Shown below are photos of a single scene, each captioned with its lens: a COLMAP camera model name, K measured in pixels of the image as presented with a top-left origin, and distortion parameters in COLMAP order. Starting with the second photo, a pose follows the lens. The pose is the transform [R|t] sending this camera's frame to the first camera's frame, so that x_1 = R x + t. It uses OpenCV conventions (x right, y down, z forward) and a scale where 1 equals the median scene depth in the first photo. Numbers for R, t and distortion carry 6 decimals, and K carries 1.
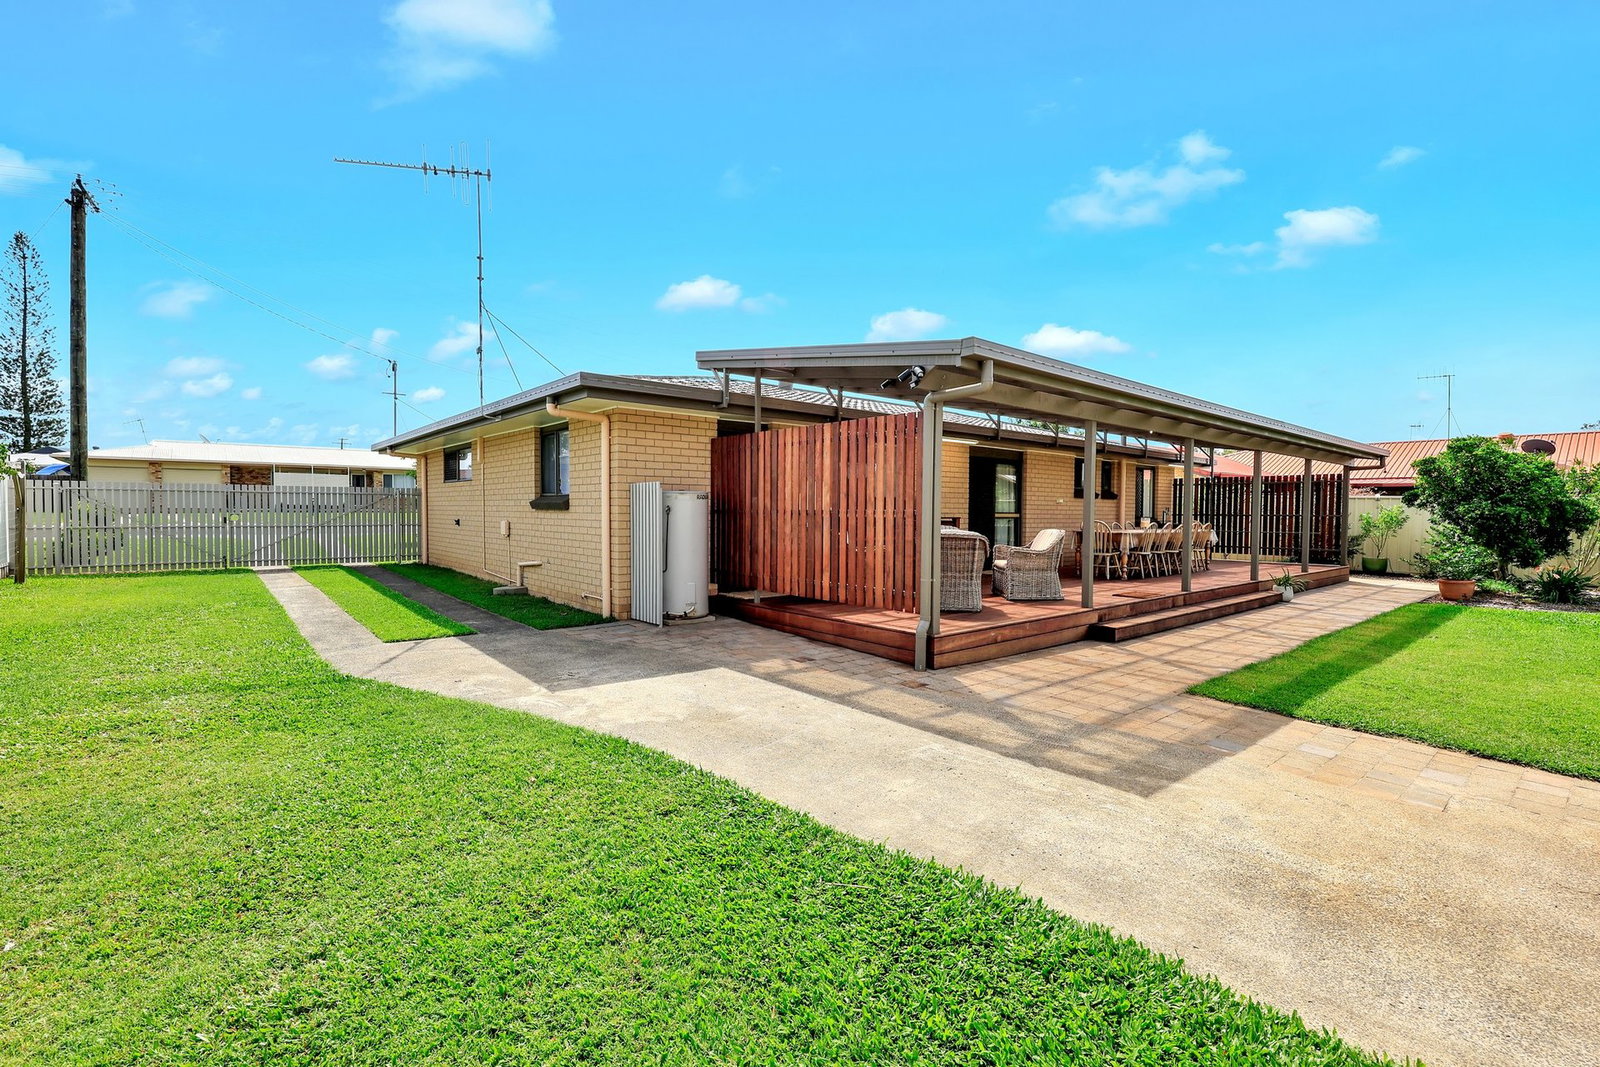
lens RADIAL K [[721.2, 0, 799.3], [0, 721.2, 524.7], [0, 0, 1]] dist [-0.001176, -0.000186]
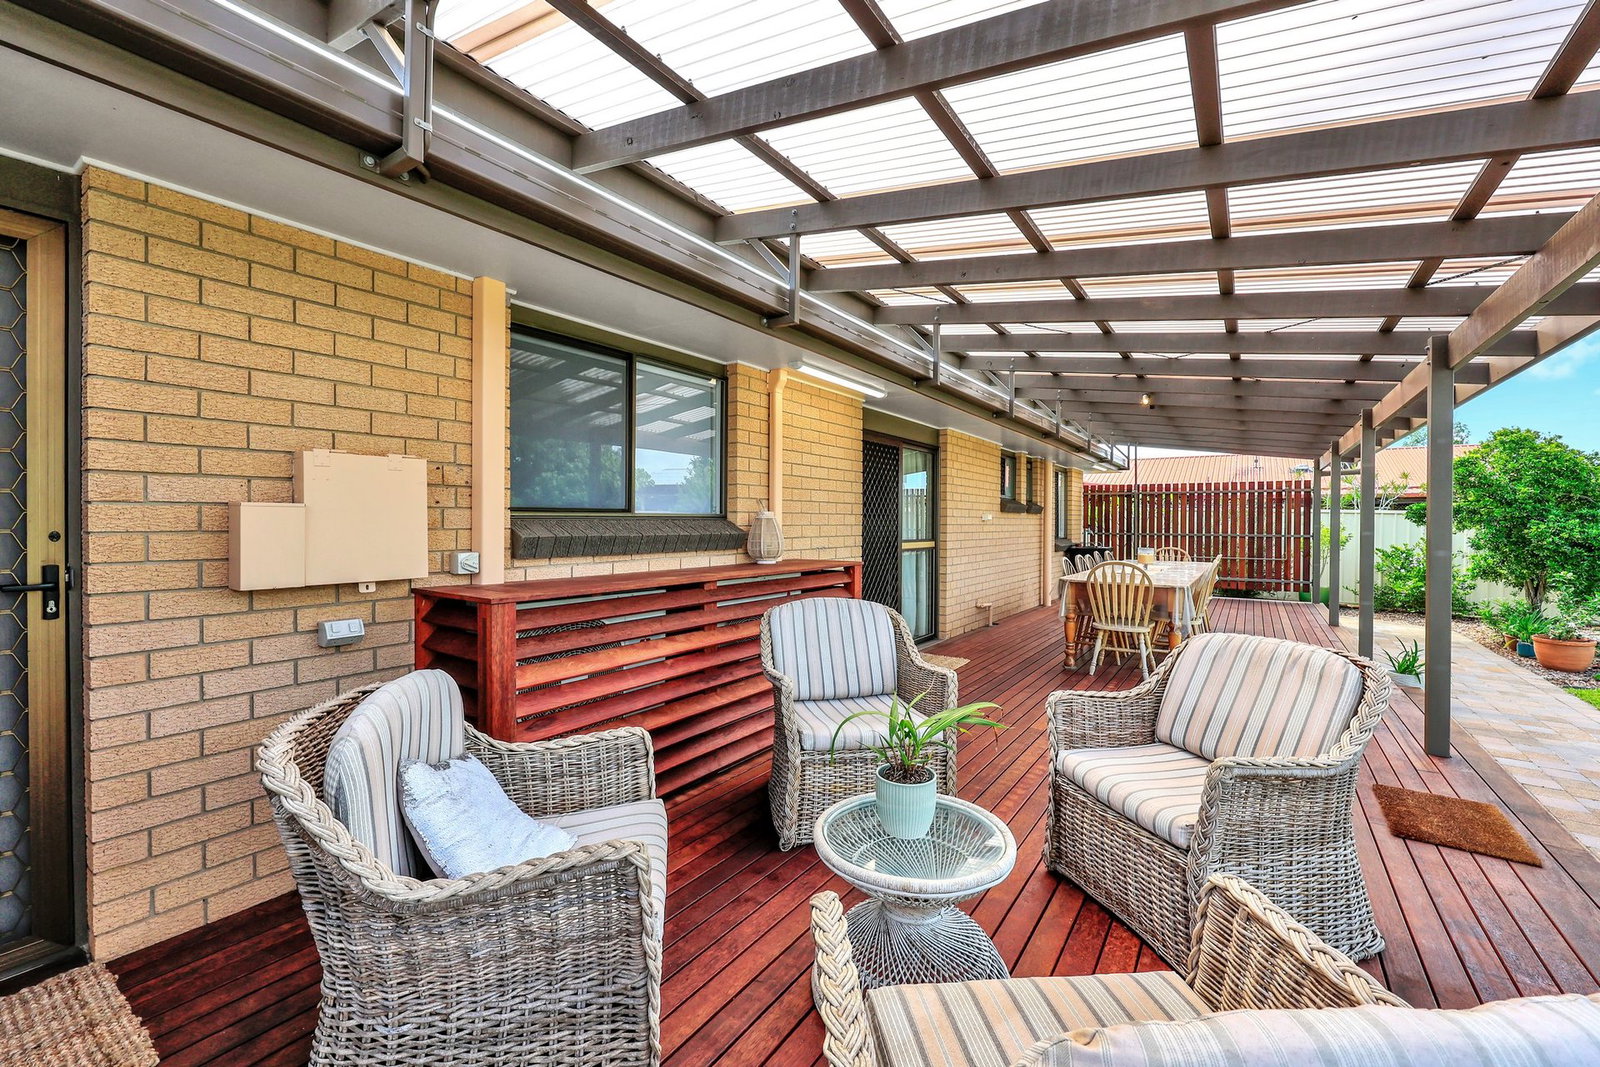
lens RADIAL K [[649.5, 0, 809.3], [0, 649.5, 521.8], [0, 0, 1]] dist [-0.001857, -0.000176]
pose [[0.963655, -0.003640, 0.267127, 0.210157], [0.006744, 0.999920, -0.010702, -0.075511], [-0.267066, 0.012114, 0.963602, 1.567798]]
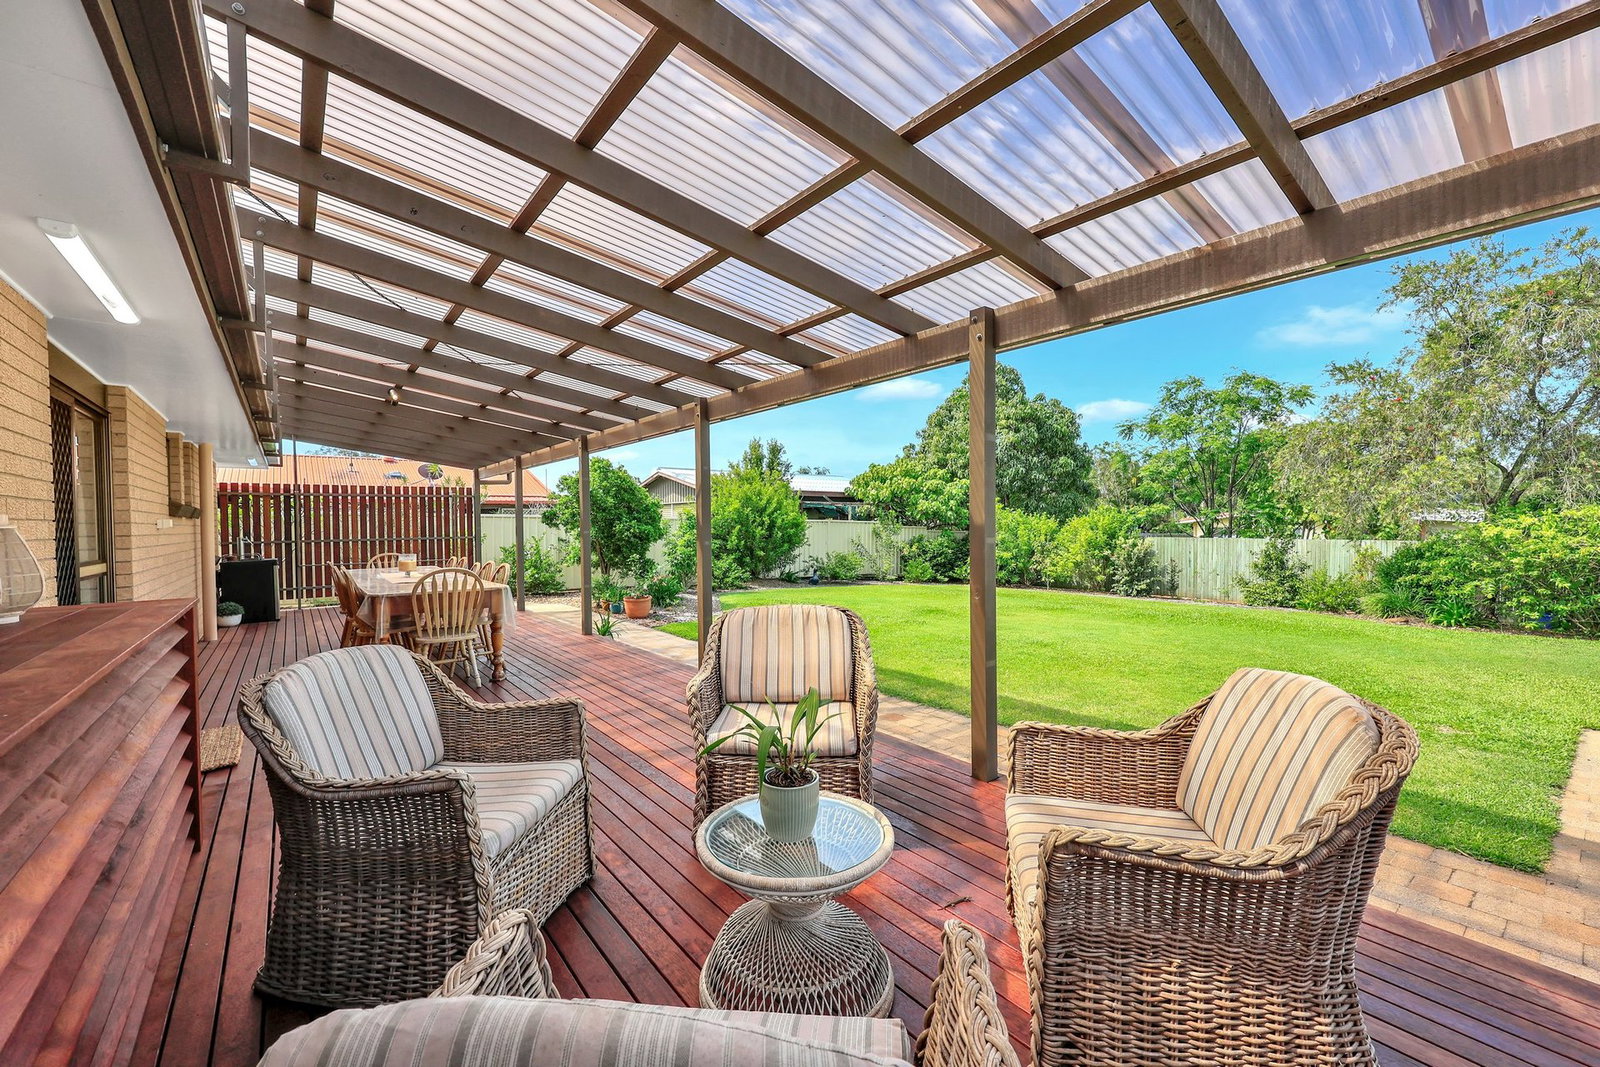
lens RADIAL K [[652.0, 0, 798.2], [0, 652.0, 539.3], [0, 0, 1]] dist [0.002418, 0.000358]
pose [[0.032081, -0.036238, 0.998828, -0.021879], [0.028865, 0.998959, 0.035316, -0.083621], [-0.999068, 0.027698, 0.033094, 1.905778]]
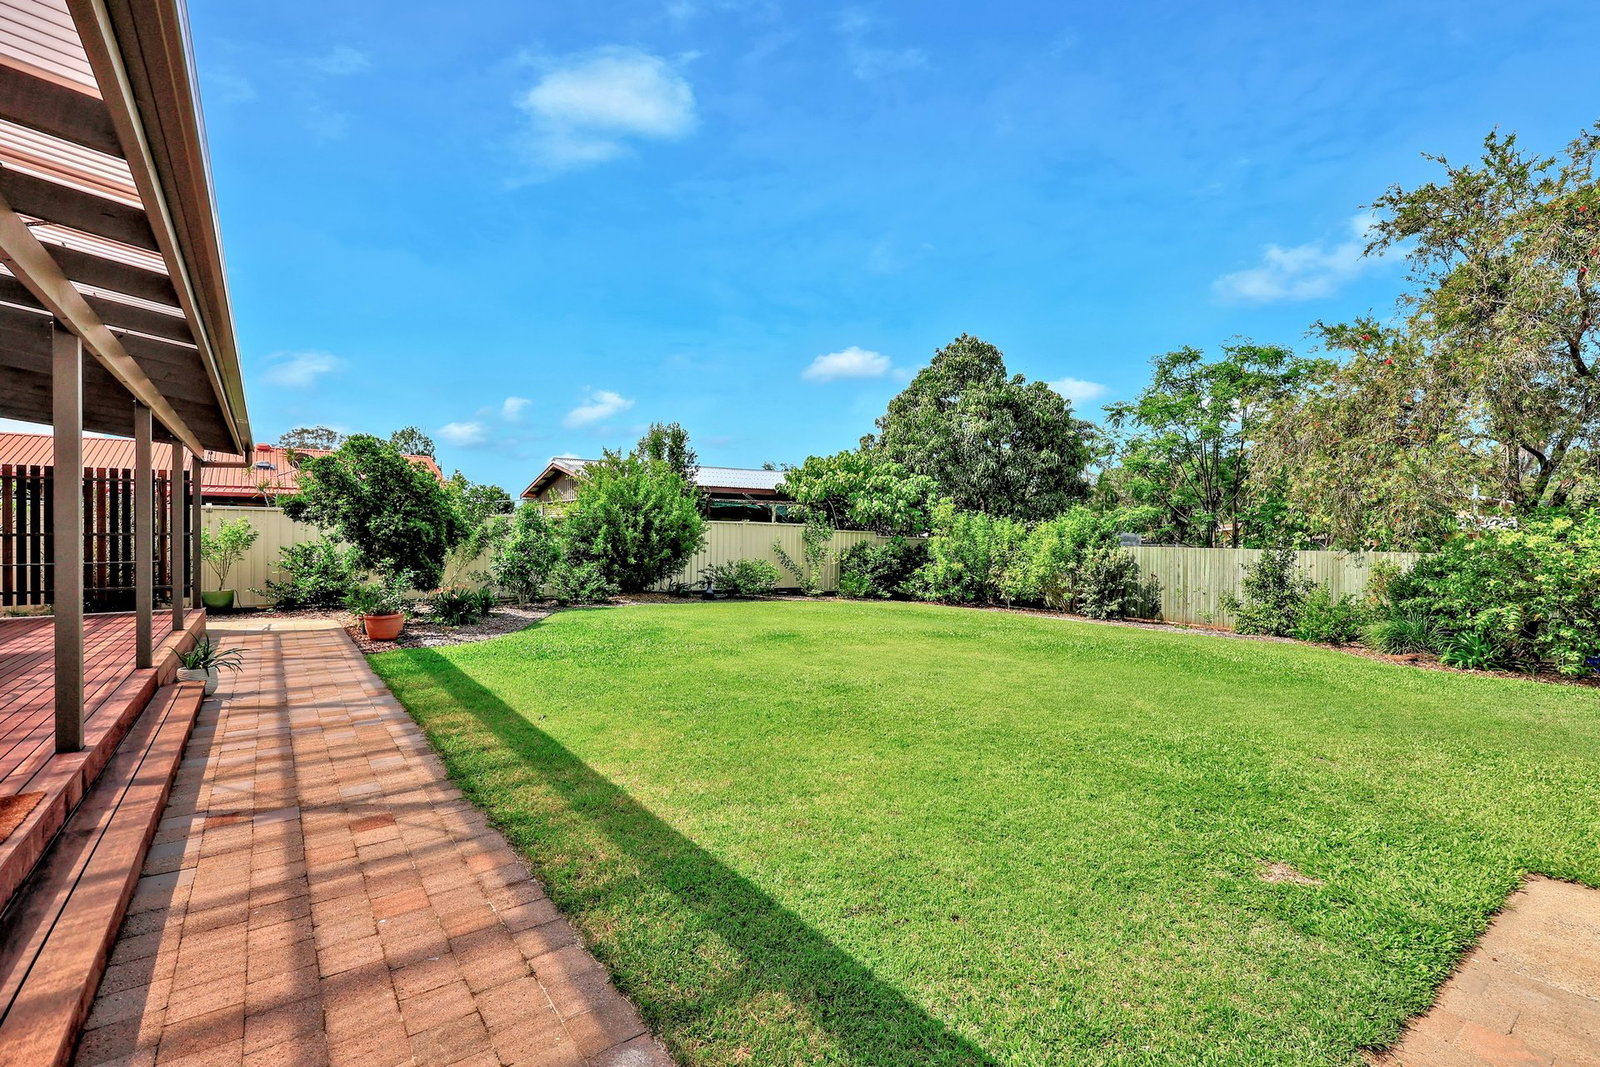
lens RADIAL K [[721.2, 0, 799.3], [0, 721.2, 524.7], [0, 0, 1]] dist [-0.001176, -0.000186]
pose [[0.062529, -0.002935, 0.998039, 0.386168], [0.018757, 0.999823, 0.001765, -0.035915], [-0.997867, 0.018610, 0.062573, 1.270771]]
